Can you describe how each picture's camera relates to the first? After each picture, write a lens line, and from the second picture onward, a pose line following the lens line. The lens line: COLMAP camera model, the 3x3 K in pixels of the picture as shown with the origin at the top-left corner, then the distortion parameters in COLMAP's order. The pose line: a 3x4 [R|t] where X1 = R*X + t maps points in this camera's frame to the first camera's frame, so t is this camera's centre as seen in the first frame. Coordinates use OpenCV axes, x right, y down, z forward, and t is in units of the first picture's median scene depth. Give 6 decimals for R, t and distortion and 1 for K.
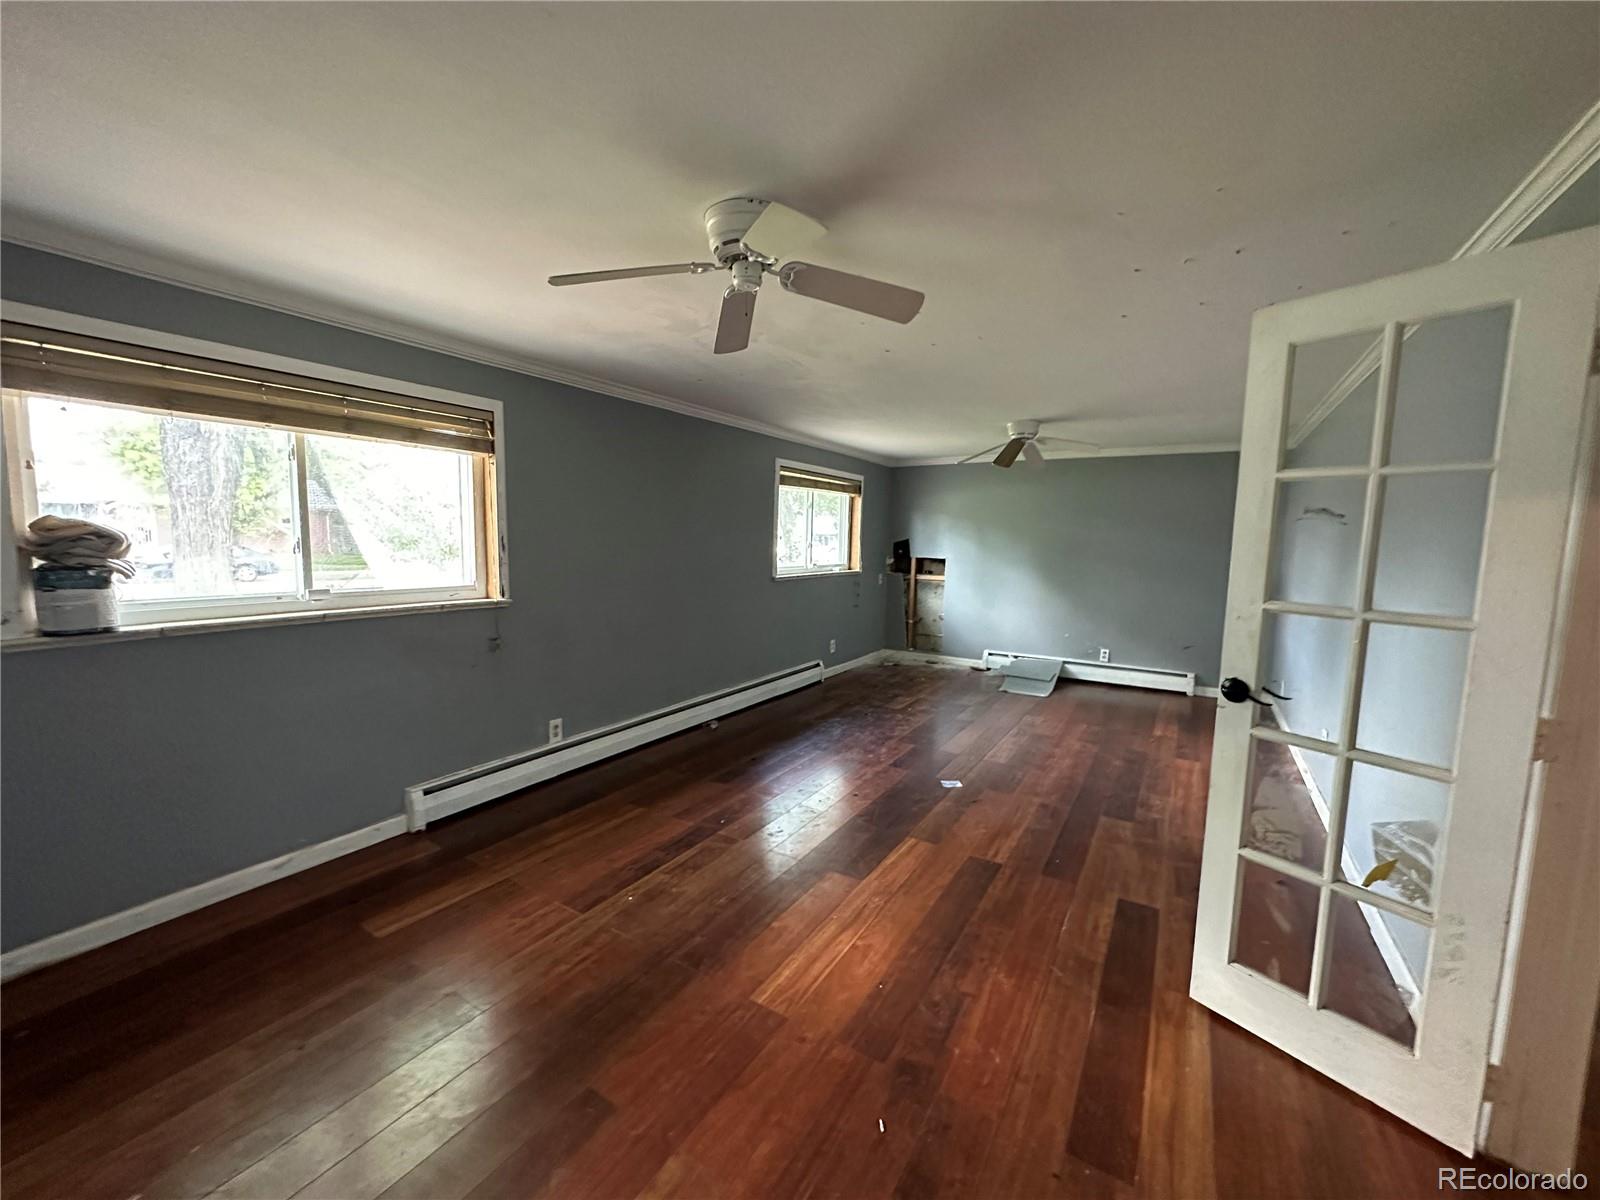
lens RADIAL K [[637.7, 0, 800.1], [0, 637.7, 600.9], [0, 0, 1]] dist [-0.001101, 0.000117]
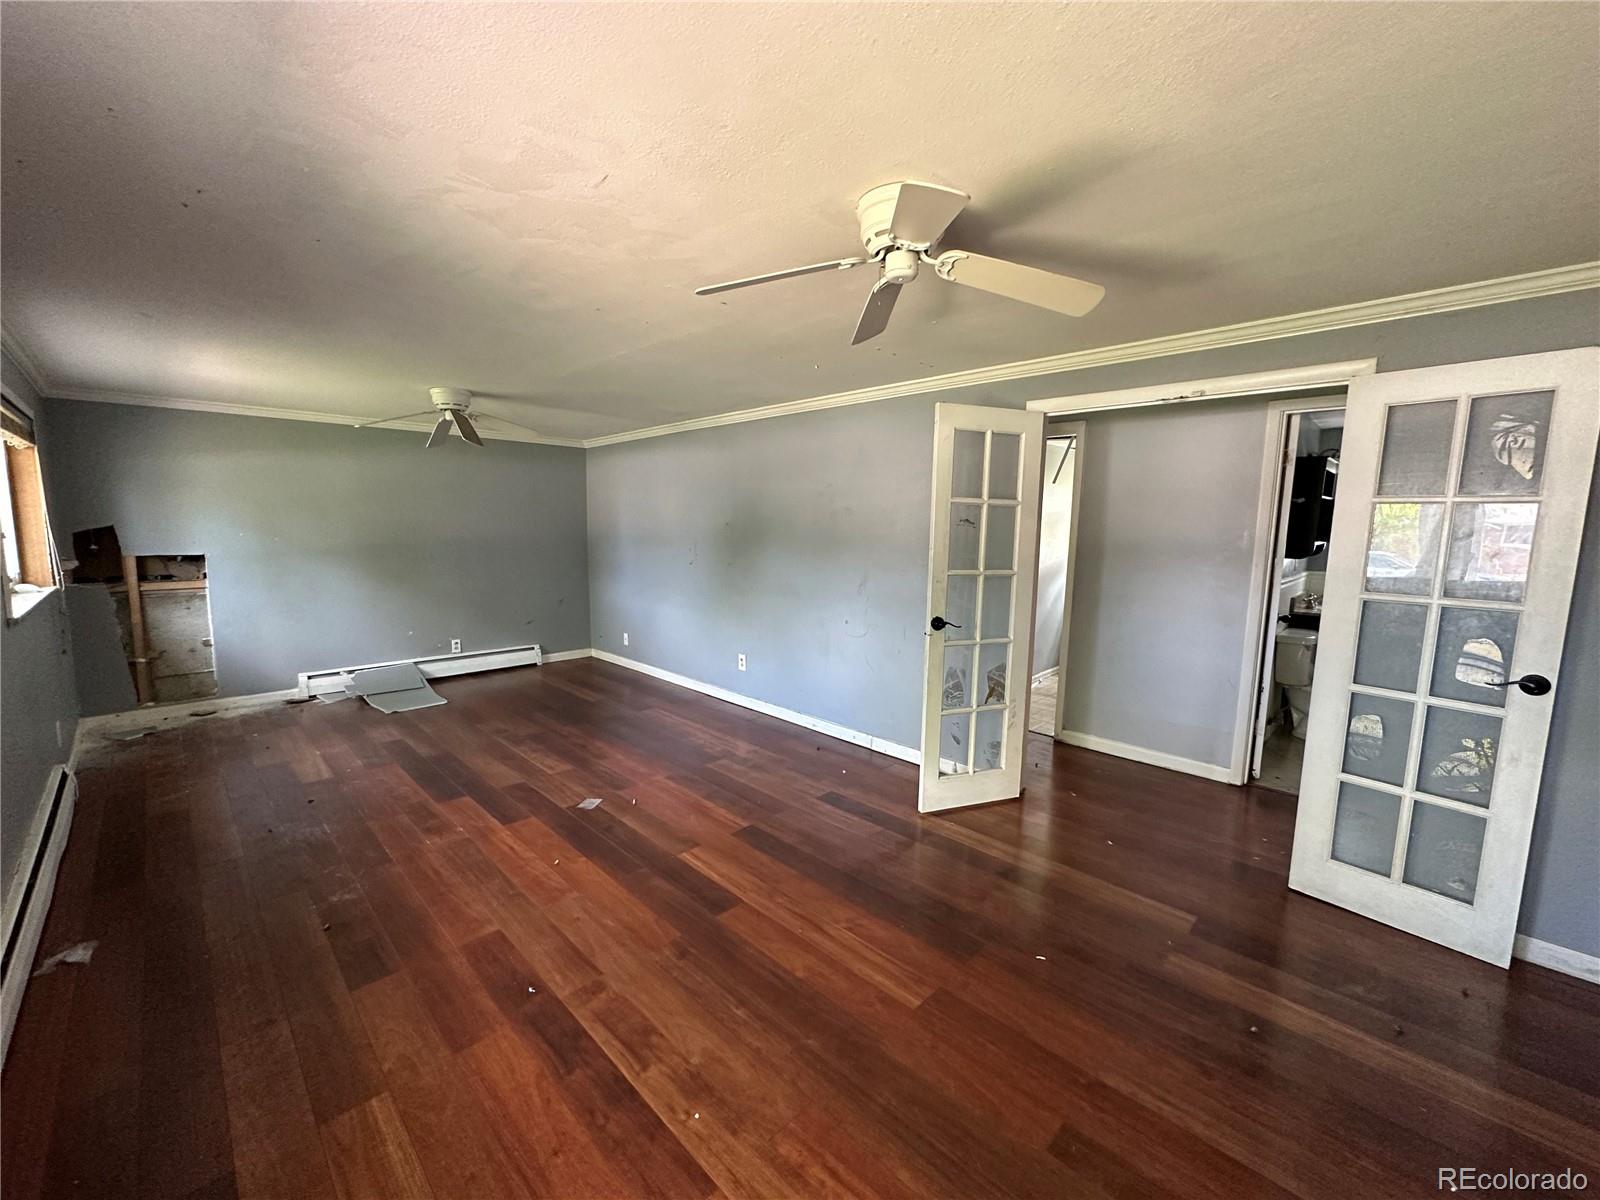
lens RADIAL K [[637.7, 0, 800.4], [0, 637.7, 602.2], [0, 0, 1]] dist [-0.001101, 0.000117]
pose [[0.230556, -0.136410, 0.963450, -0.410227], [0.090398, 0.988846, 0.118374, -0.059819], [-0.968851, 0.059803, 0.240316, 0.366900]]
